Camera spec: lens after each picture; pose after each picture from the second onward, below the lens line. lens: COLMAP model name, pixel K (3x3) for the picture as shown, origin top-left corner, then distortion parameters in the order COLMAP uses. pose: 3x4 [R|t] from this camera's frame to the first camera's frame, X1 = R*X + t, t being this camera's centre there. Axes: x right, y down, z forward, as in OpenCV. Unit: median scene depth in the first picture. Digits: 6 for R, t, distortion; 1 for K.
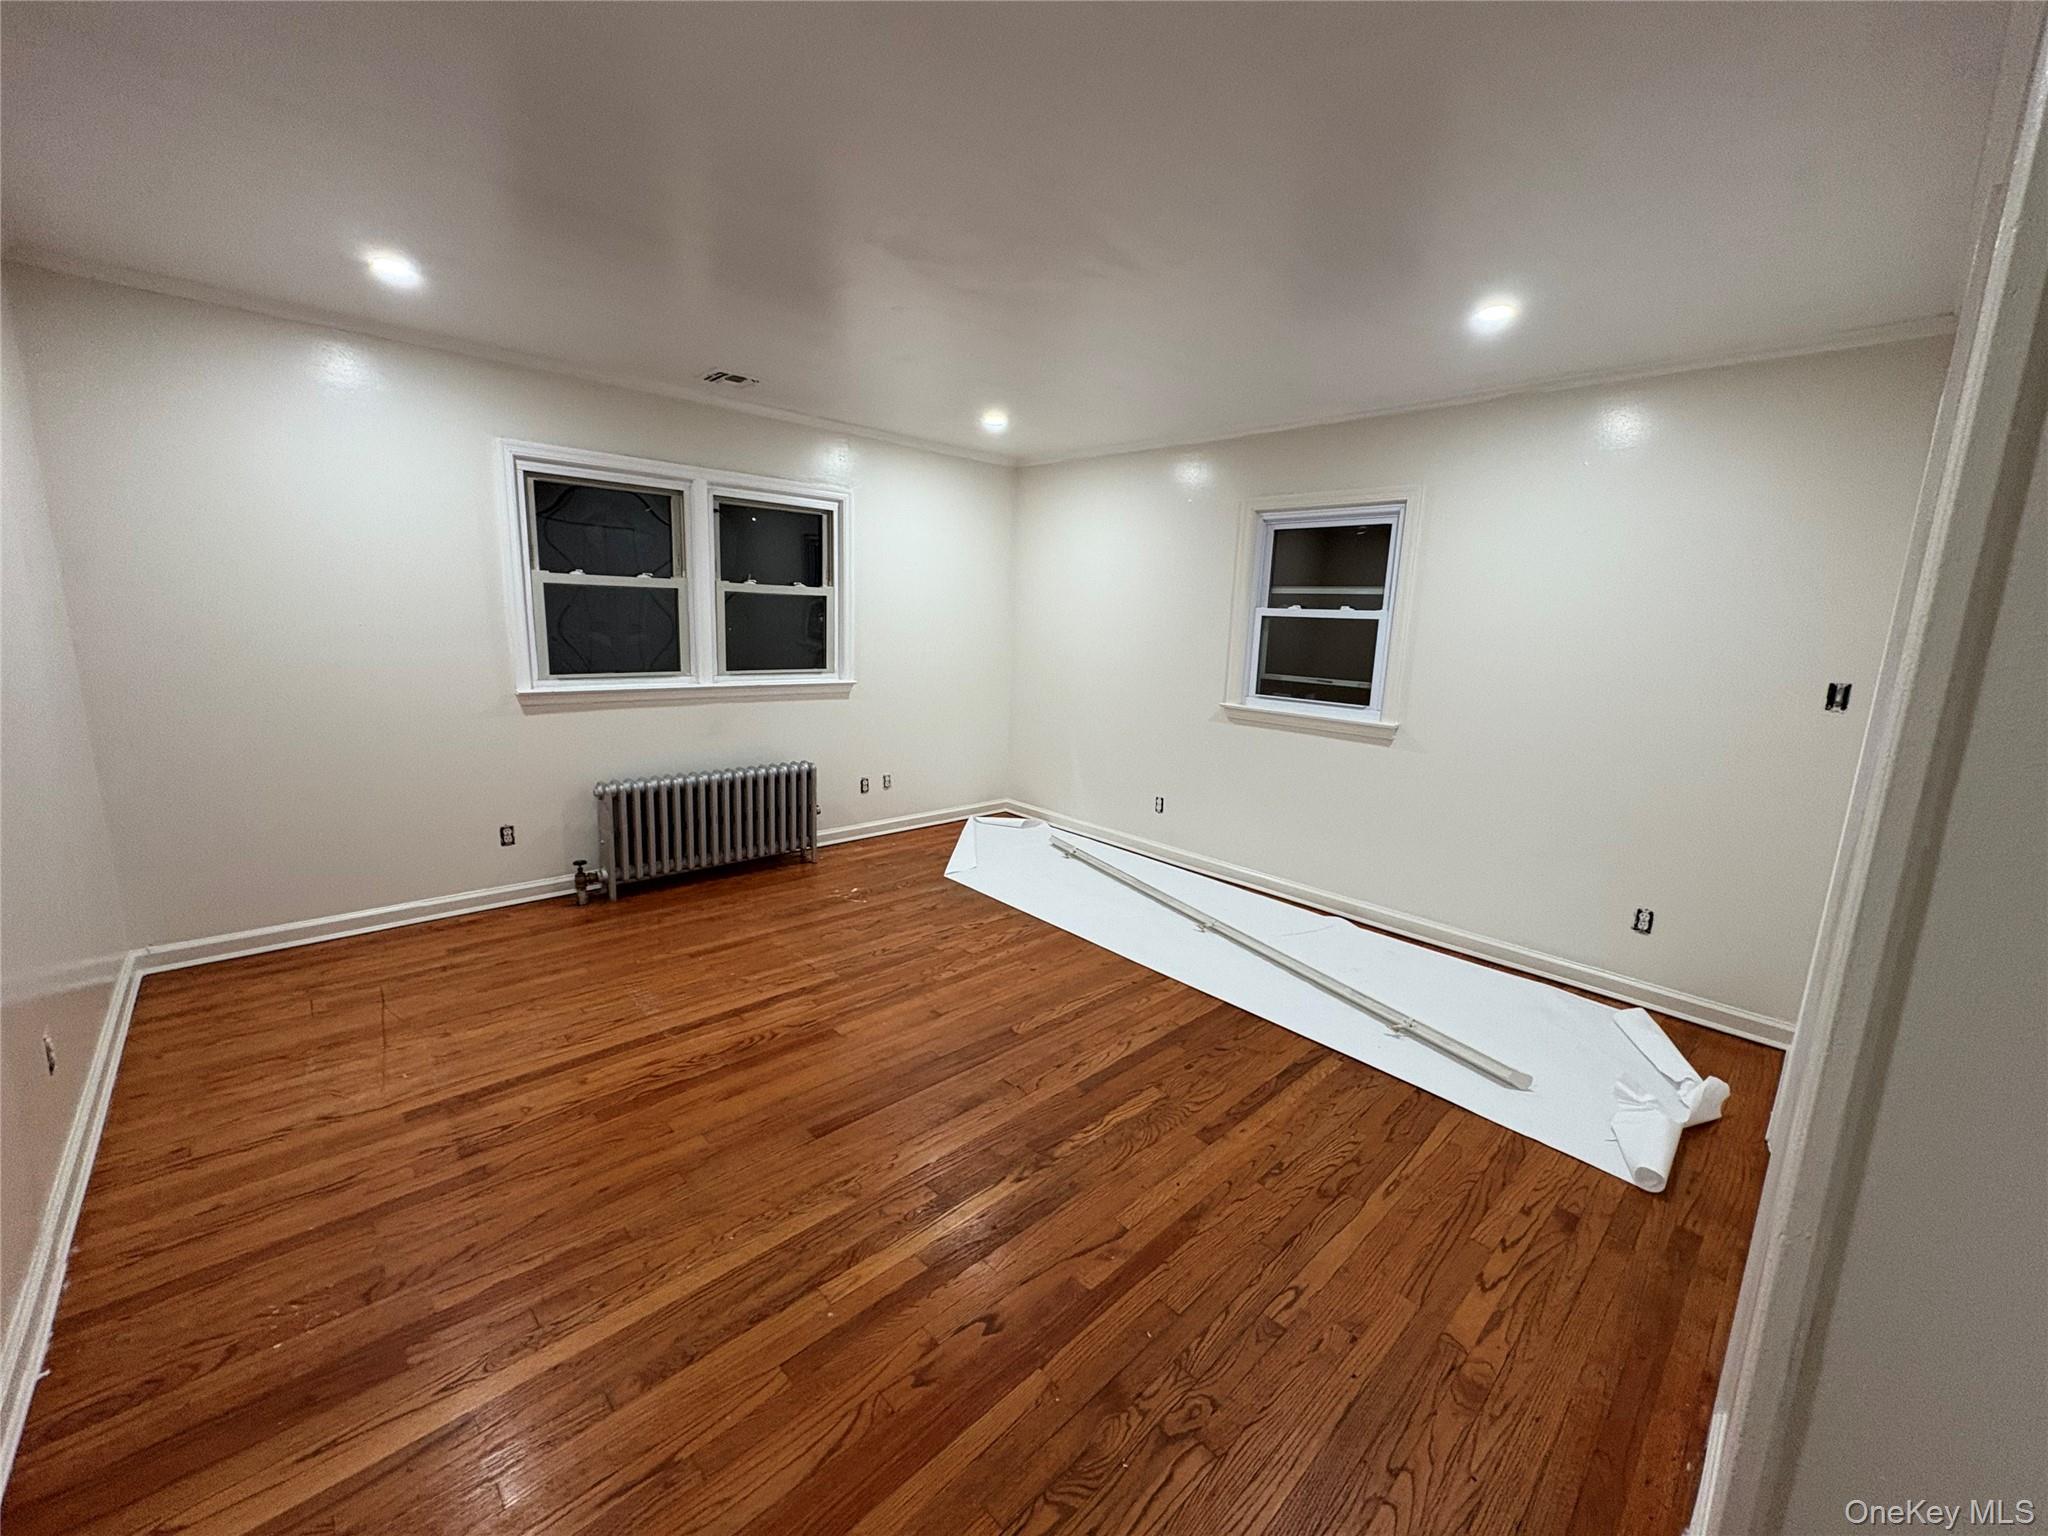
lens RADIAL K [[811.2, 0, 1024.9], [0, 811.2, 763.3], [0, 0, 1]] dist [-0.000127, 0.000951]
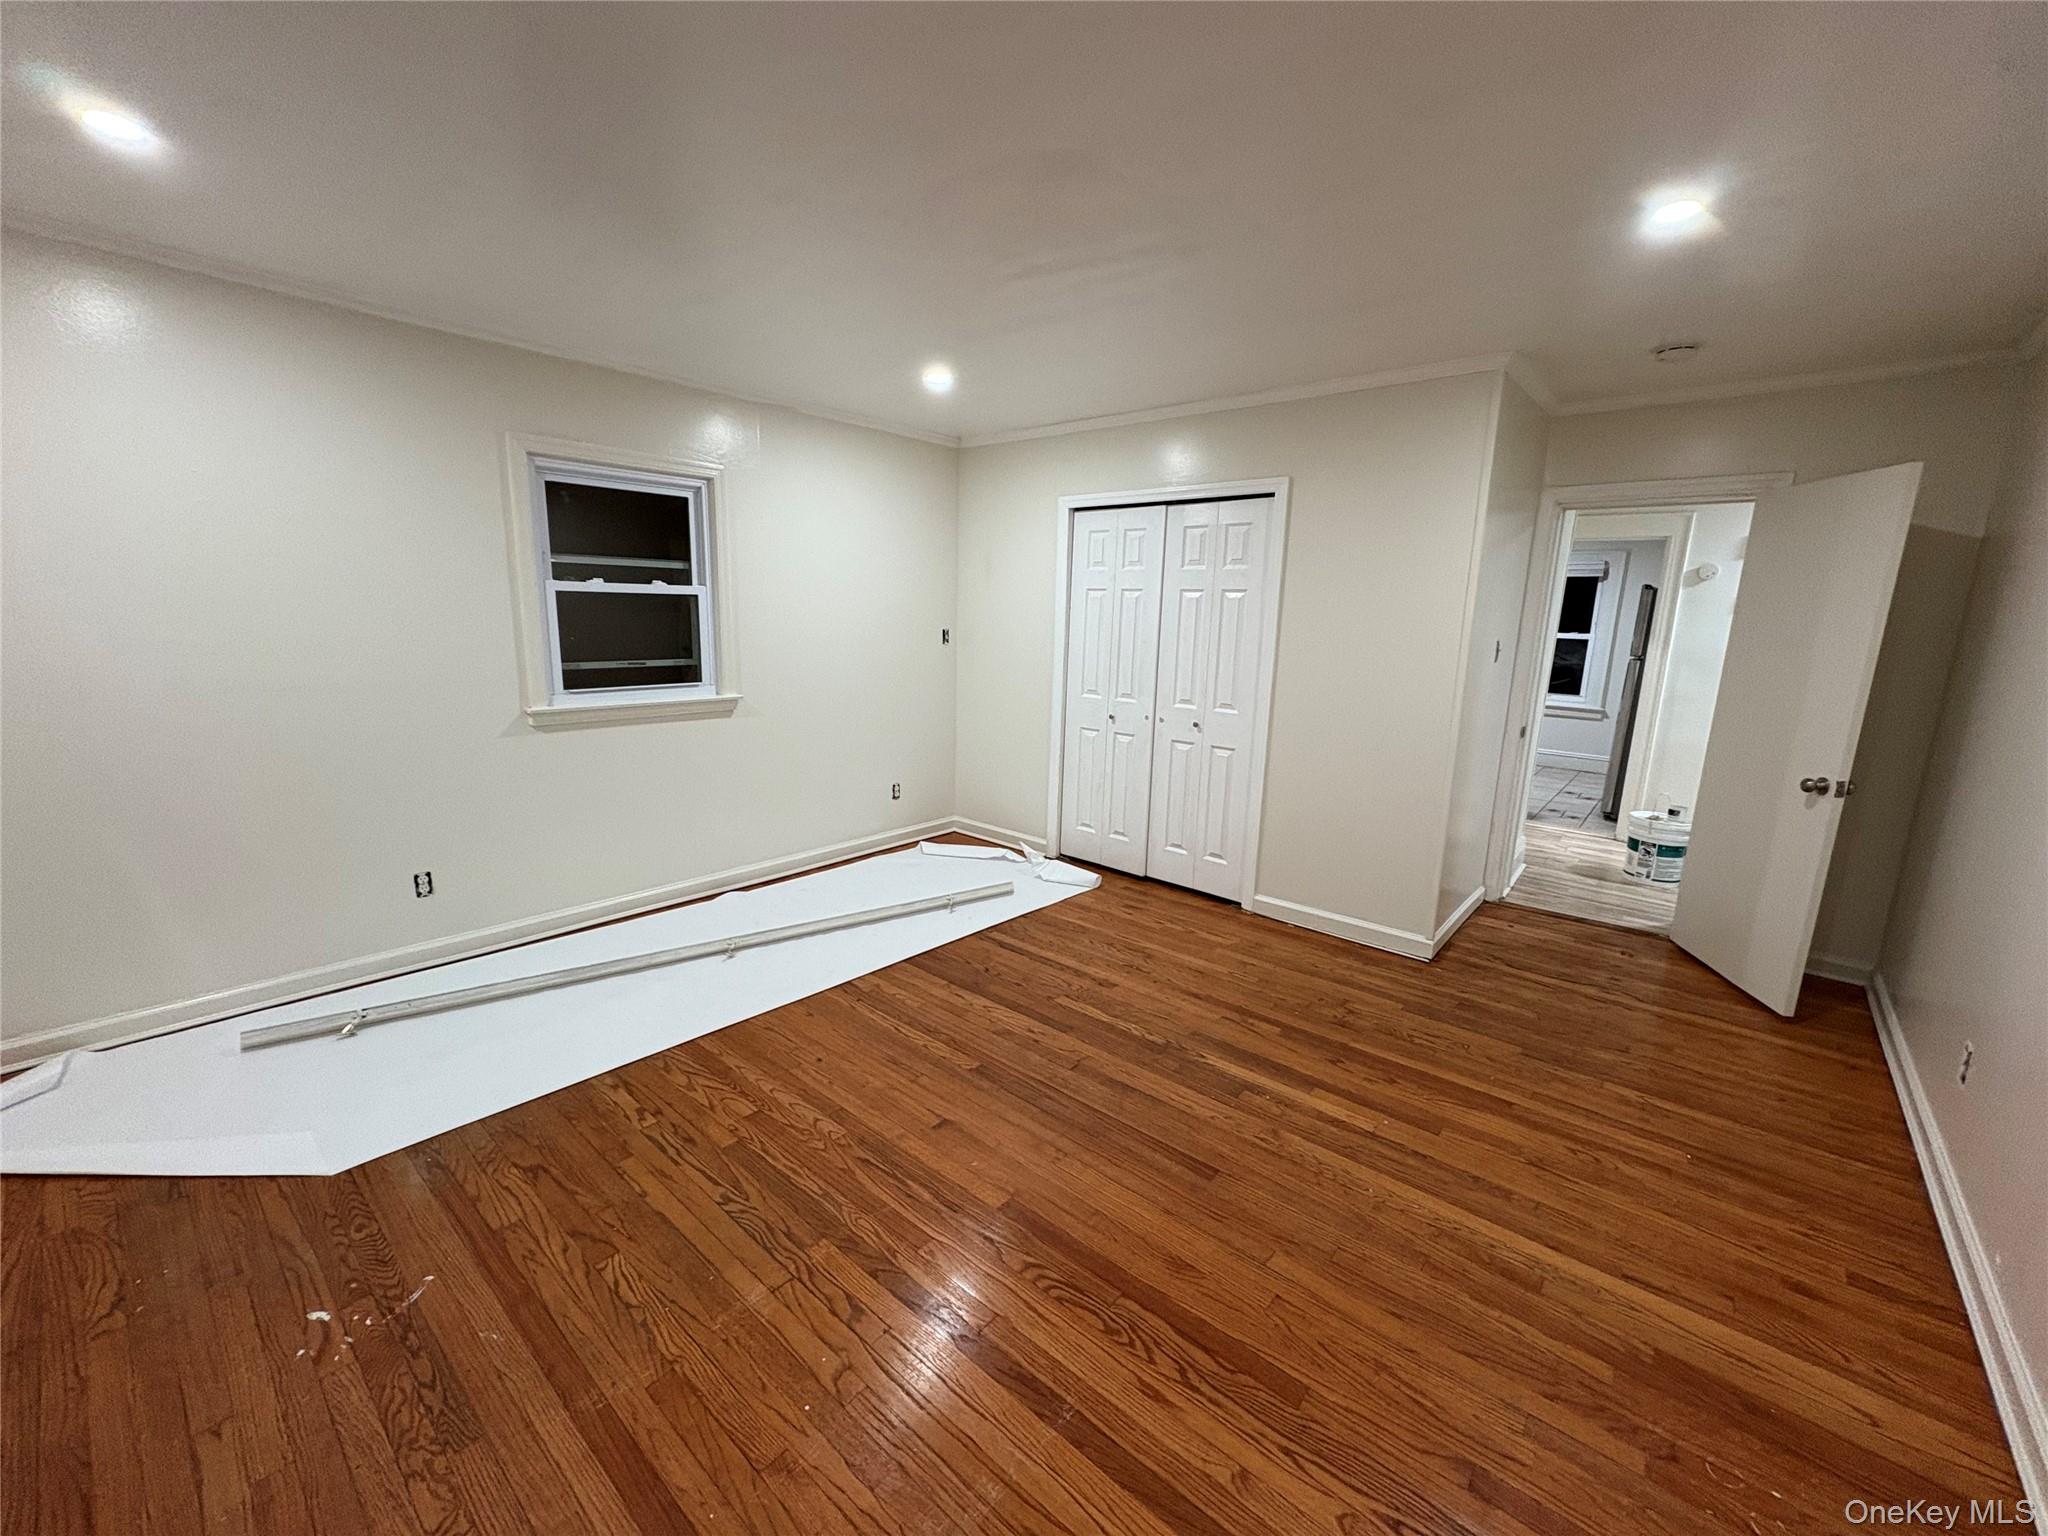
lens RADIAL K [[811.2, 0, 1024.9], [0, 811.2, 763.3], [0, 0, 1]] dist [-0.000127, 0.000951]
pose [[-0.099644, -0.227045, 0.968773, -0.750921], [0.151287, 0.958842, 0.240278, -0.191814], [-0.983455, 0.170505, -0.061194, 0.853253]]
